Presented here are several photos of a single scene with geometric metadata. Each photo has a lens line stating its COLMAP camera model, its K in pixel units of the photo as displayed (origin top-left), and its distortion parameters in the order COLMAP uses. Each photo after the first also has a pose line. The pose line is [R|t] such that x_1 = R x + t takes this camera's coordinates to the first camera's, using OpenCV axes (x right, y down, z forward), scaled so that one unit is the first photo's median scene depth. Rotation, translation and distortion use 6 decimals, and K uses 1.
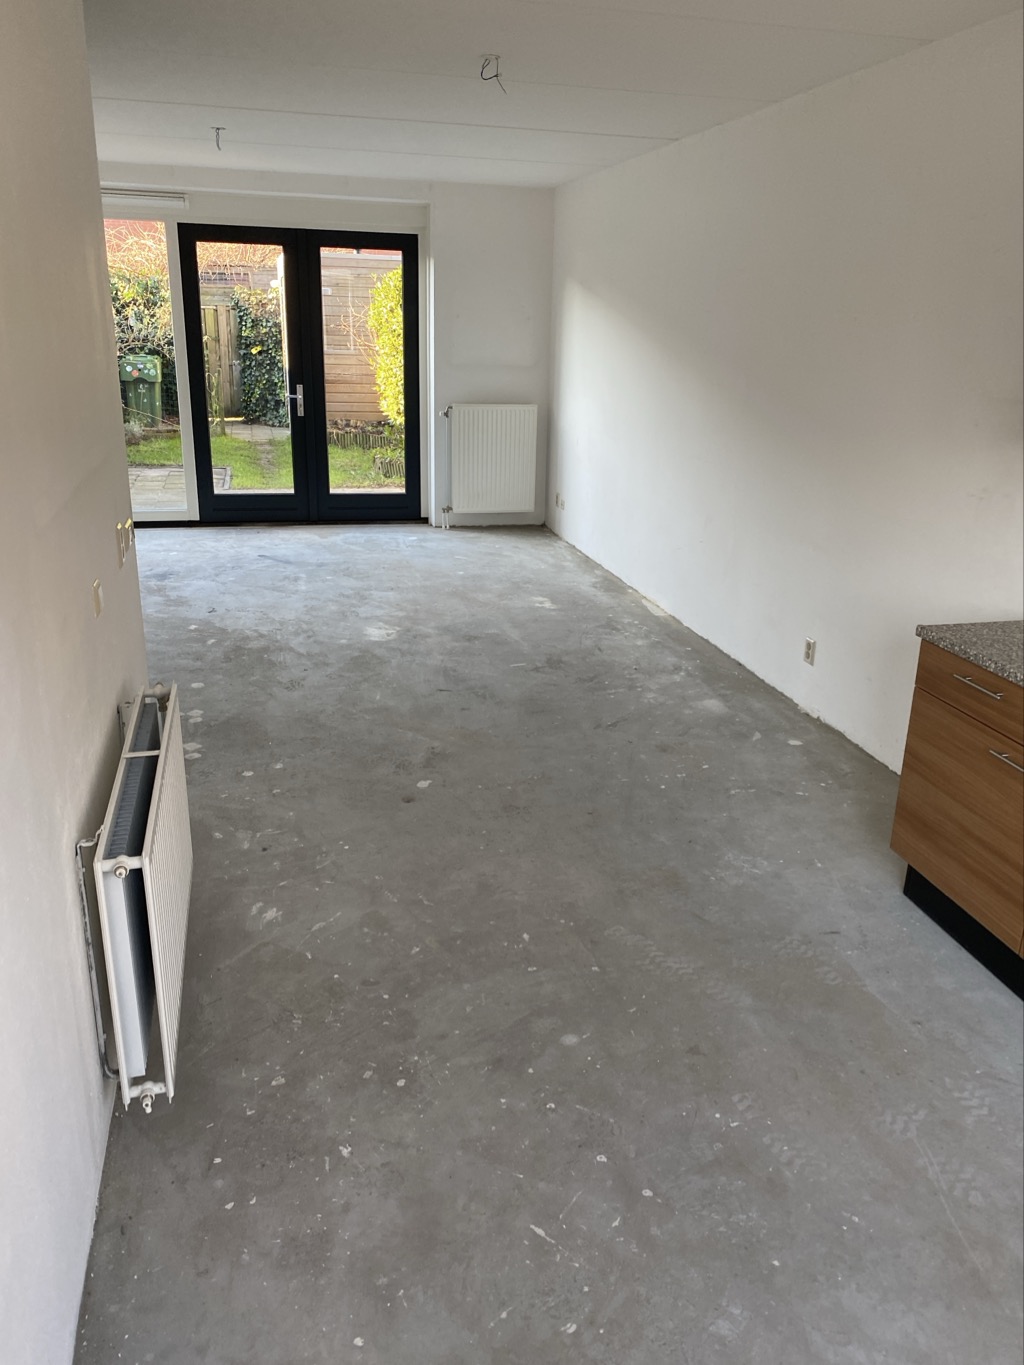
lens RADIAL K [[1045.0, 0, 549.6], [0, 1045.0, 709.2], [0, 0, 1]] dist [0.047643, -0.056252]
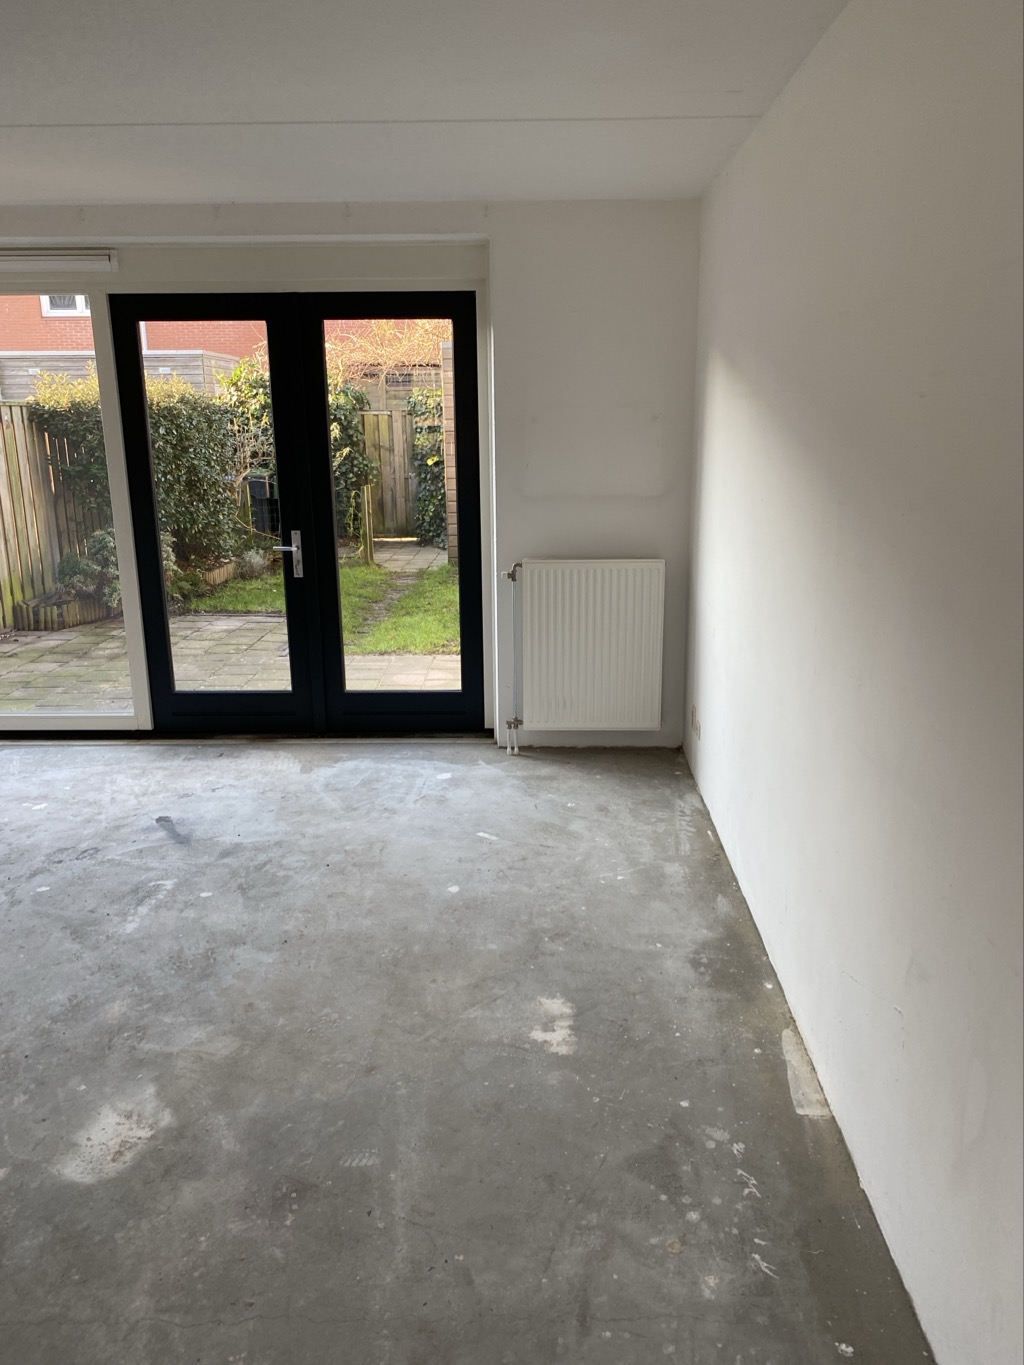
lens RADIAL K [[1045.0, 0, 525.9], [0, 1045.0, 713.3], [0, 0, 1]] dist [0.047643, -0.056252]
pose [[0.958725, 0.045156, -0.280725, 0.087144], [-0.066797, 0.995447, -0.067998, -0.170254], [0.276377, 0.083943, 0.957376, 0.452388]]
